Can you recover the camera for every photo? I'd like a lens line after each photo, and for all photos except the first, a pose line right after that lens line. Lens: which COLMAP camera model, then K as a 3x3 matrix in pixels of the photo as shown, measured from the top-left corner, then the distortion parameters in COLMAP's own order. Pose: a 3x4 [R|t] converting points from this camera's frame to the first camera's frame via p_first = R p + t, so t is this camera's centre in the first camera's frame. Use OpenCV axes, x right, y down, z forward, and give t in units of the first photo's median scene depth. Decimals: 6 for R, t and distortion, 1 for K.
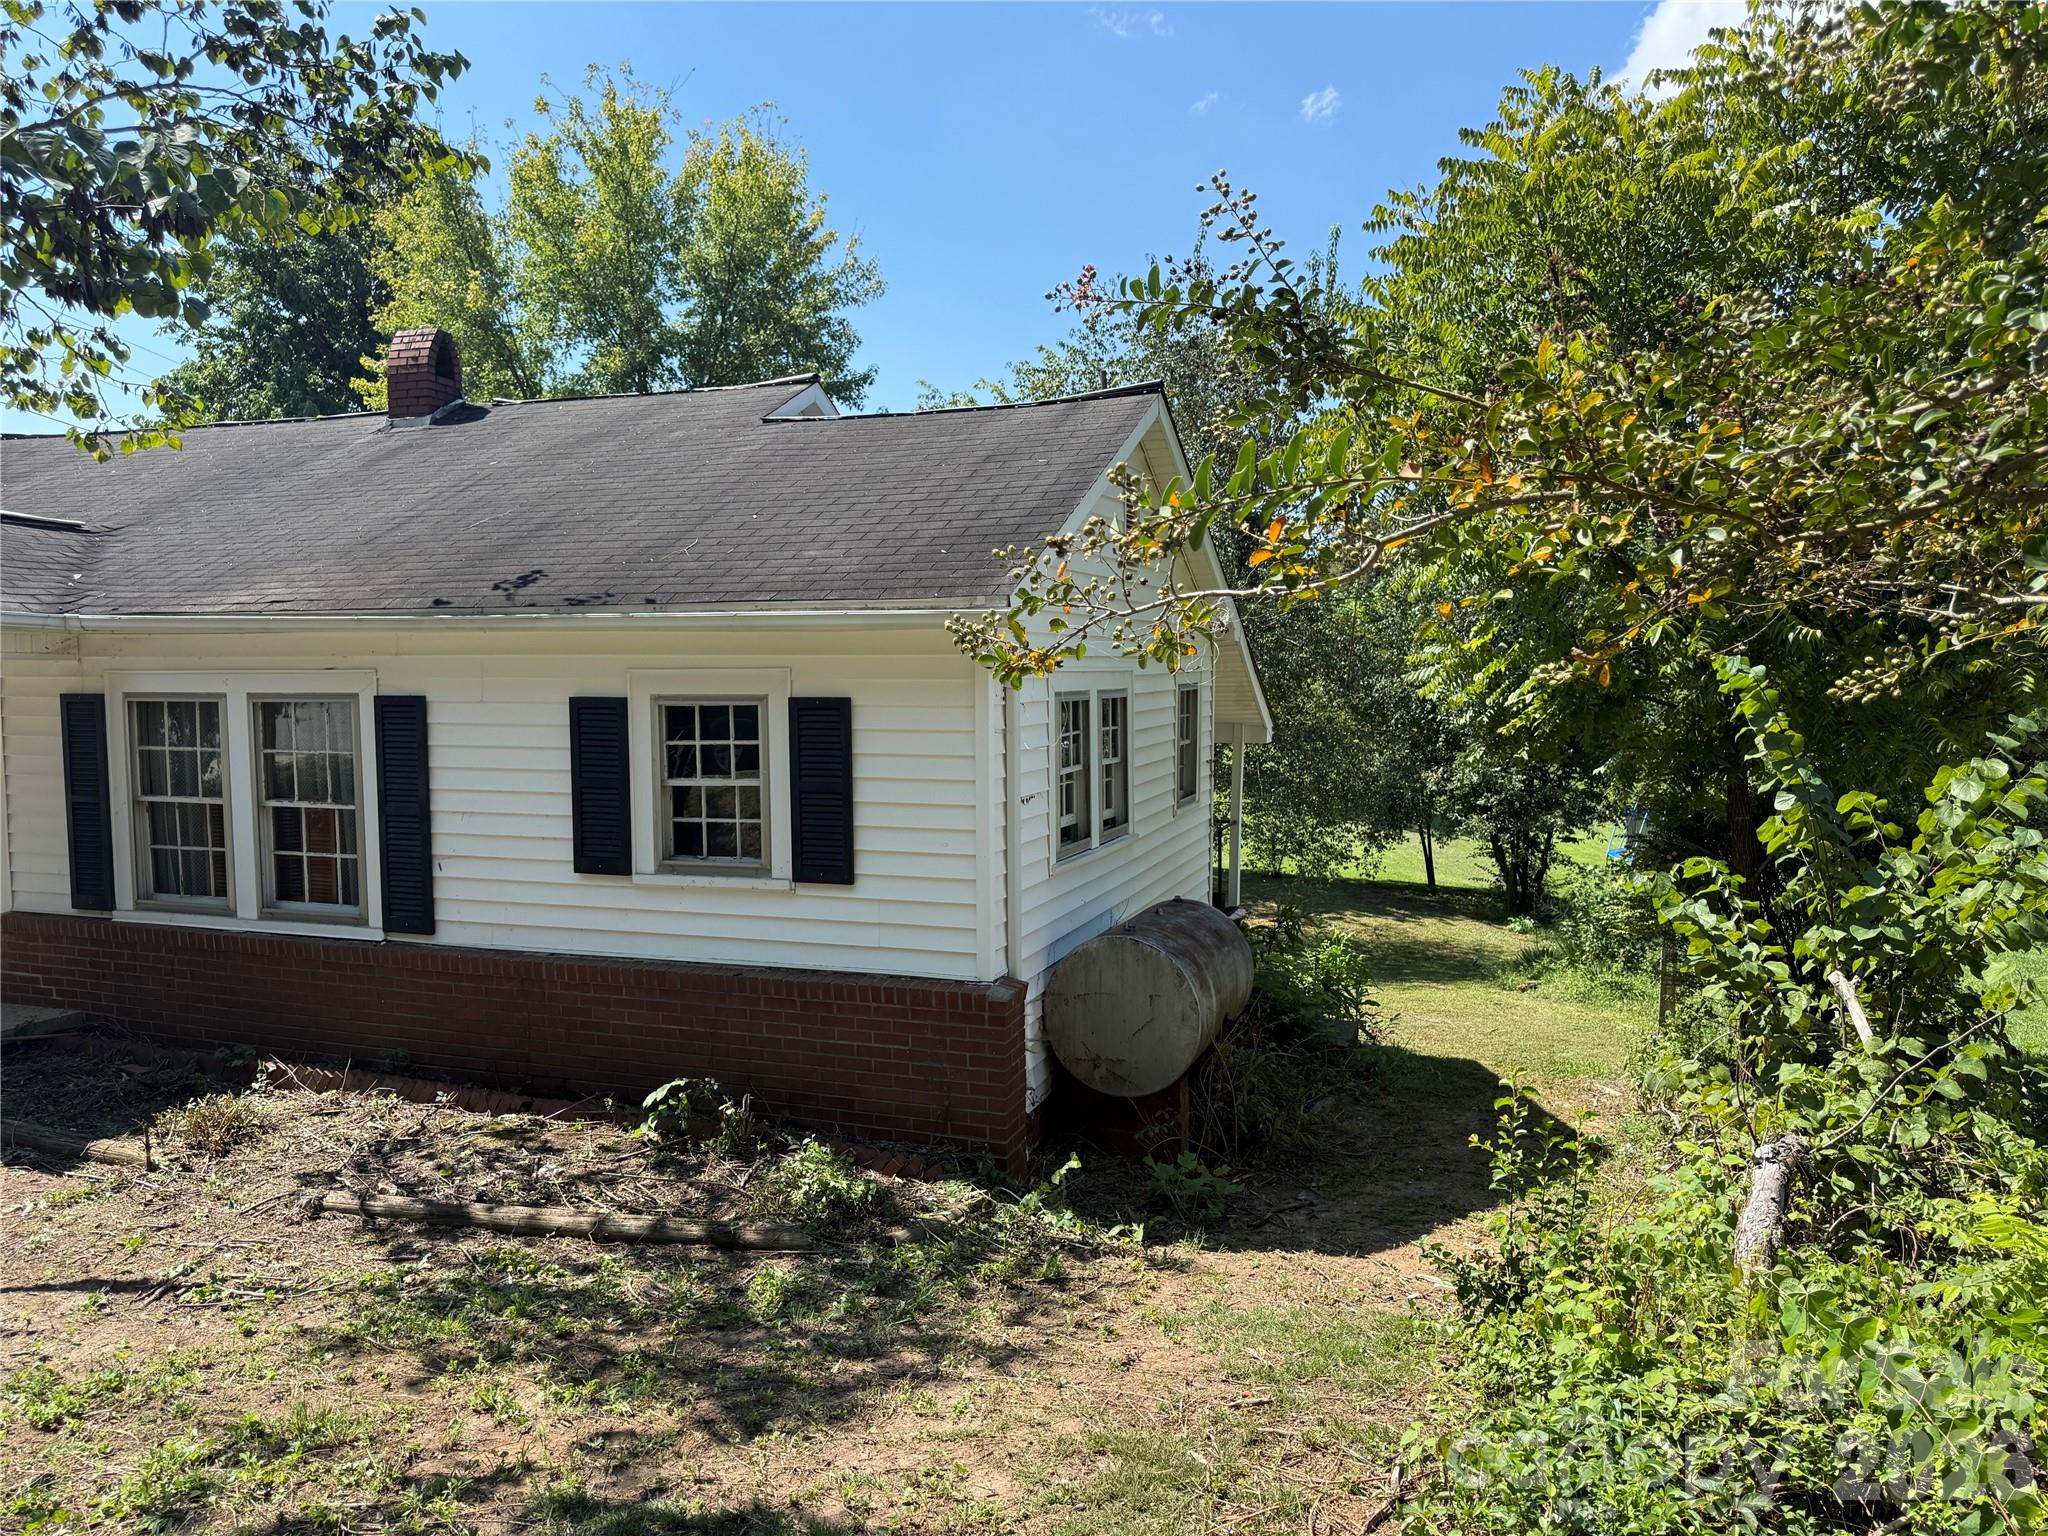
lens RADIAL K [[1446.1, 0, 1024.0], [0, 1446.1, 768.0], [0, 0, 1]] dist [-0.005864, -0.073407]
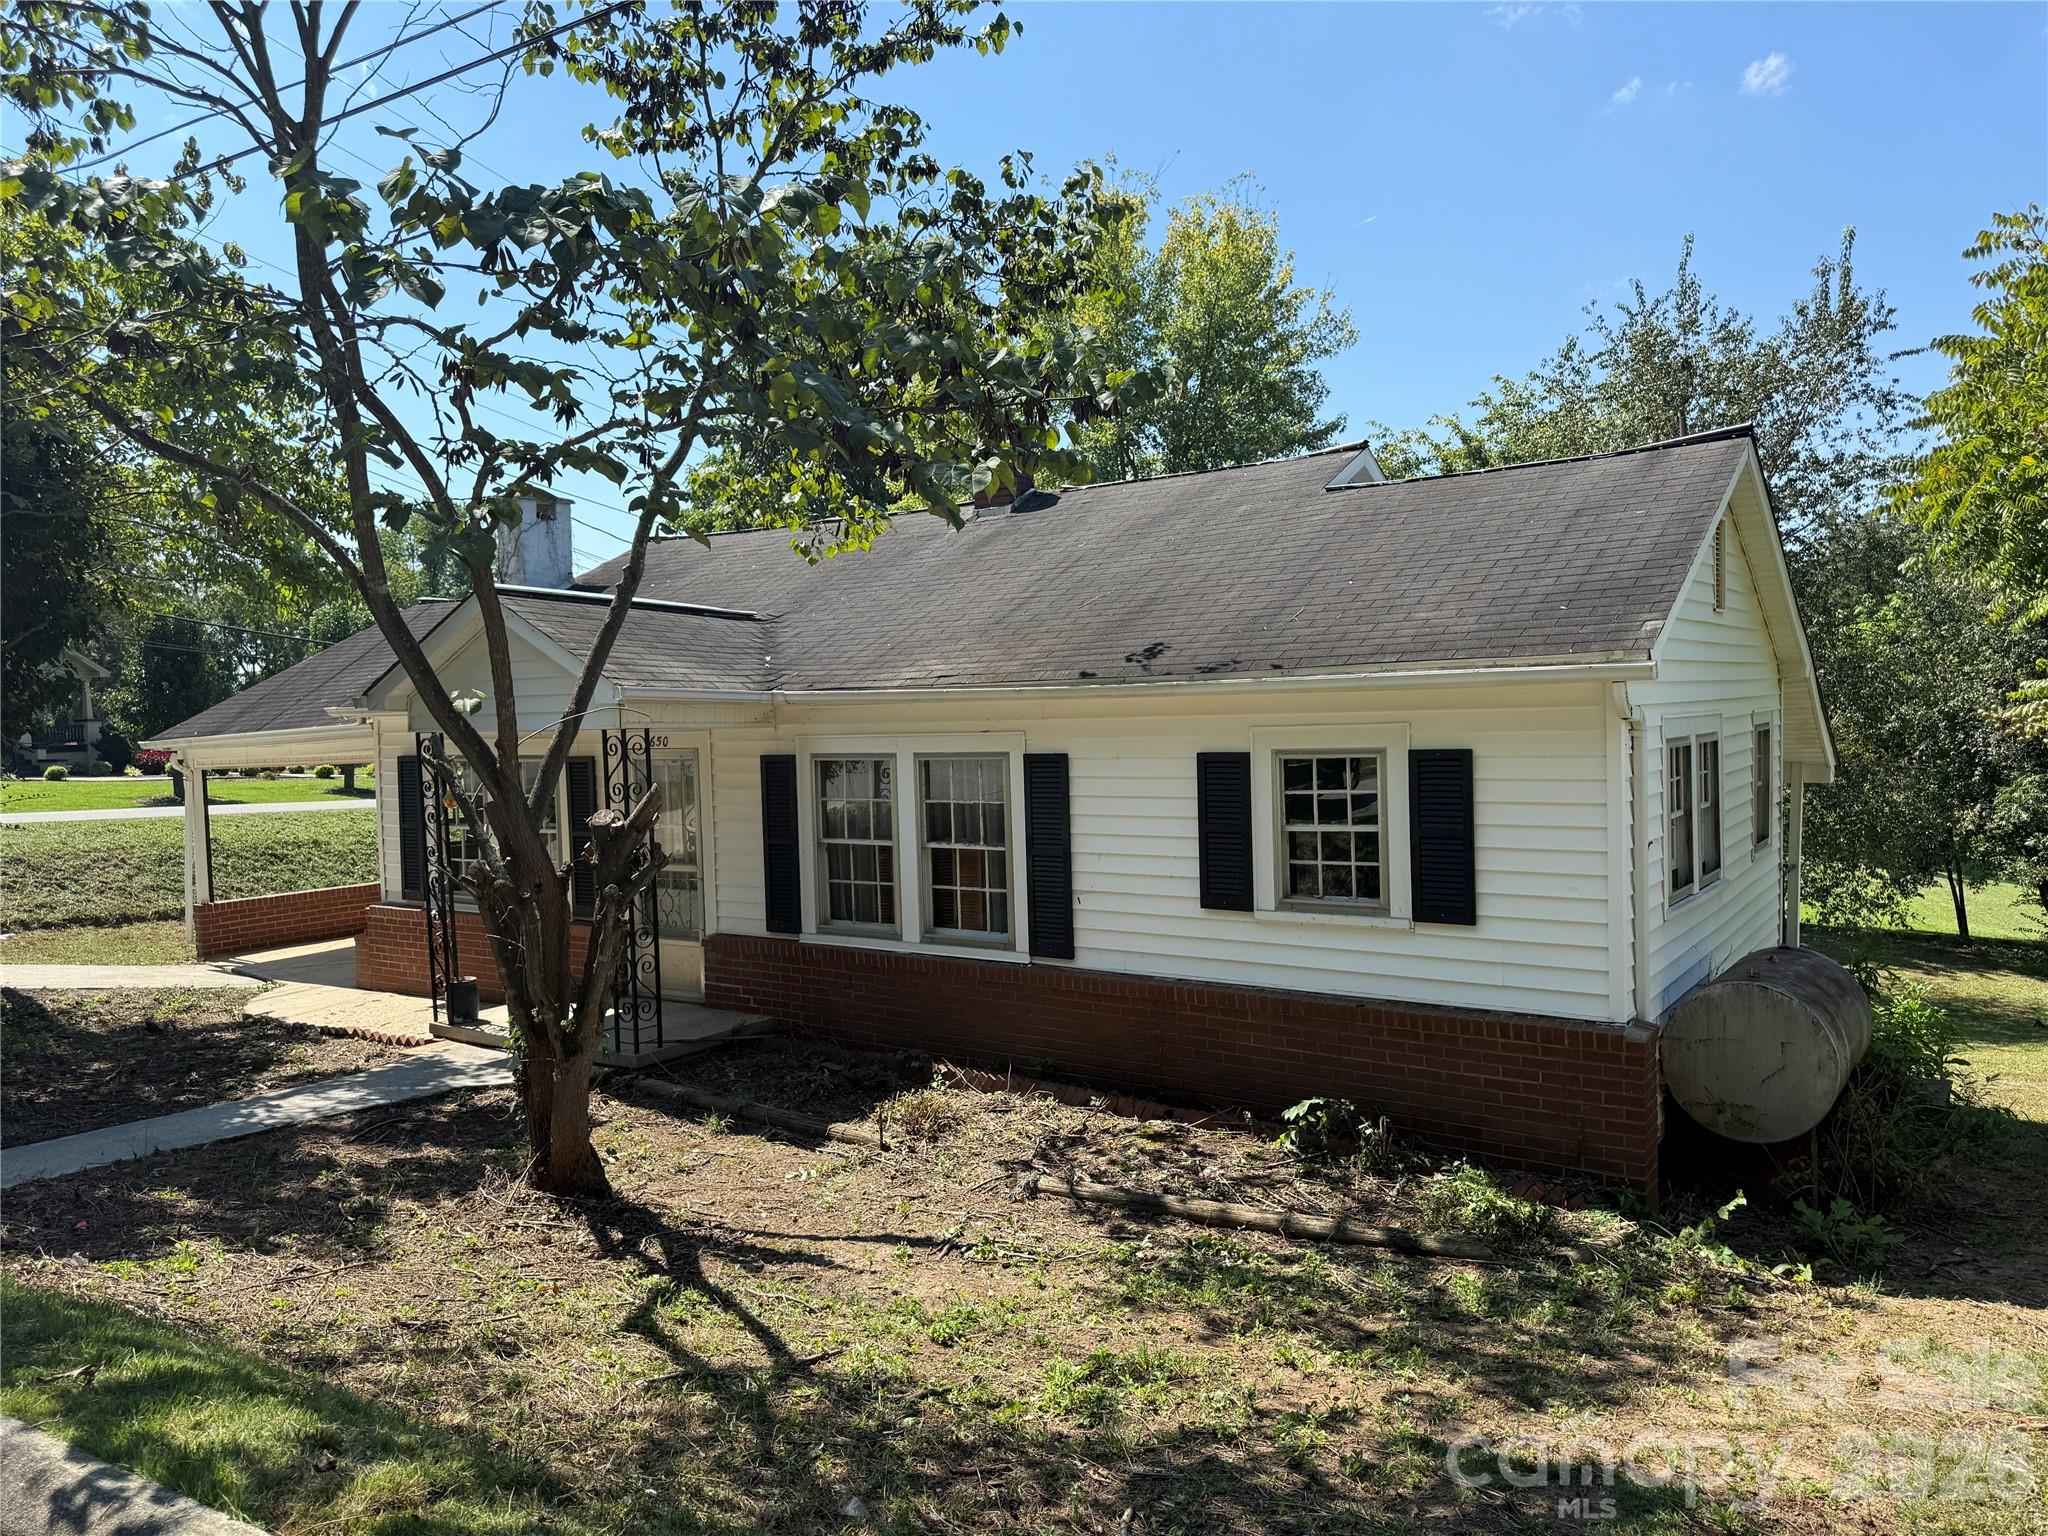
lens RADIAL K [[1399.5, 0, 1017.7], [0, 1399.5, 776.5], [0, 0, 1]] dist [0.057362, -0.154215]
pose [[0.947590, -0.011705, -0.319276, -0.104180], [0.004434, 0.999714, -0.023489, -0.005695], [0.319459, 0.020842, 0.947371, -0.091063]]
